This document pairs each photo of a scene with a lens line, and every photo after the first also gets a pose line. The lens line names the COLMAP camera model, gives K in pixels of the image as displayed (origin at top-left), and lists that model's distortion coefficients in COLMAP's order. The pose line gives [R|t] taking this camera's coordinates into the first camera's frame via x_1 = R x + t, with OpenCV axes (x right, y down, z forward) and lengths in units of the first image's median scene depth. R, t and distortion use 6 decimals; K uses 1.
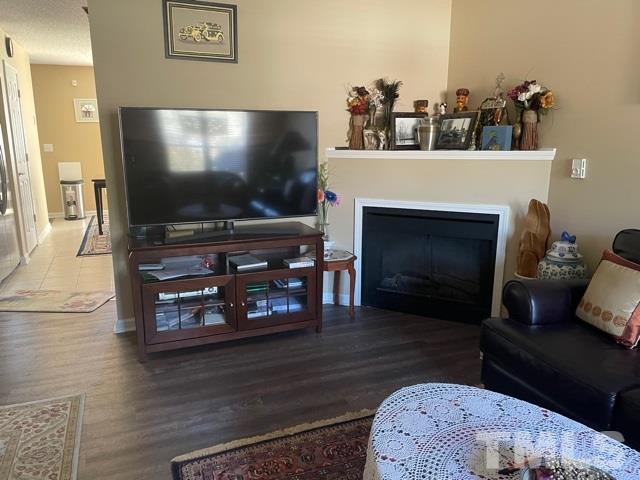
lens RADIAL K [[478.4, 0, 317.1], [0, 478.4, 239.1], [0, 0, 1]] dist [0.102227, -0.145413]
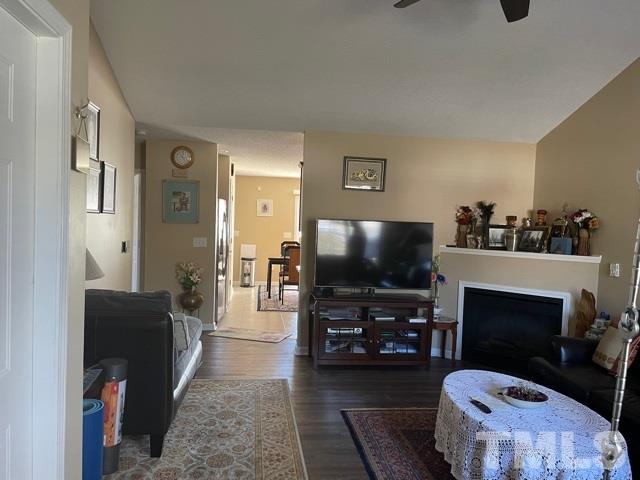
lens RADIAL K [[478.4, 0, 317.1], [0, 478.4, 239.1], [0, 0, 1]] dist [0.102227, -0.145413]
pose [[0.966022, 0.047694, -0.254022, 0.032610], [-0.092548, 0.981489, -0.167670, 0.079091], [0.241323, 0.185482, 0.952554, -0.538112]]
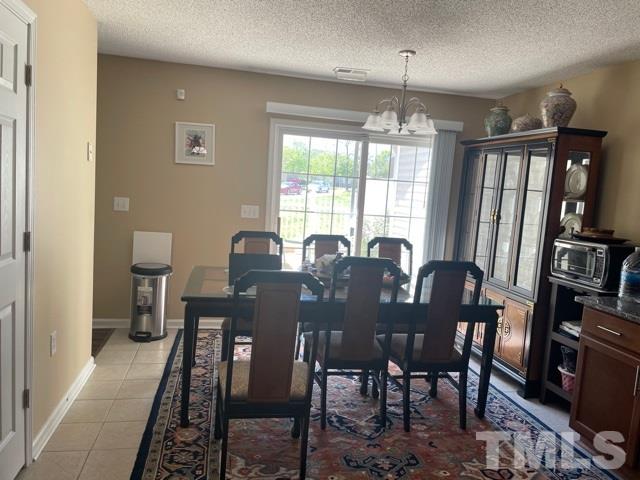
lens RADIAL K [[478.4, 0, 317.1], [0, 478.4, 239.1], [0, 0, 1]] dist [0.102227, -0.145413]
pose [[0.980266, 0.091371, -0.175300, -0.541063], [-0.109815, 0.989053, -0.098561, -0.274586], [0.164376, 0.115867, 0.979569, 1.162843]]
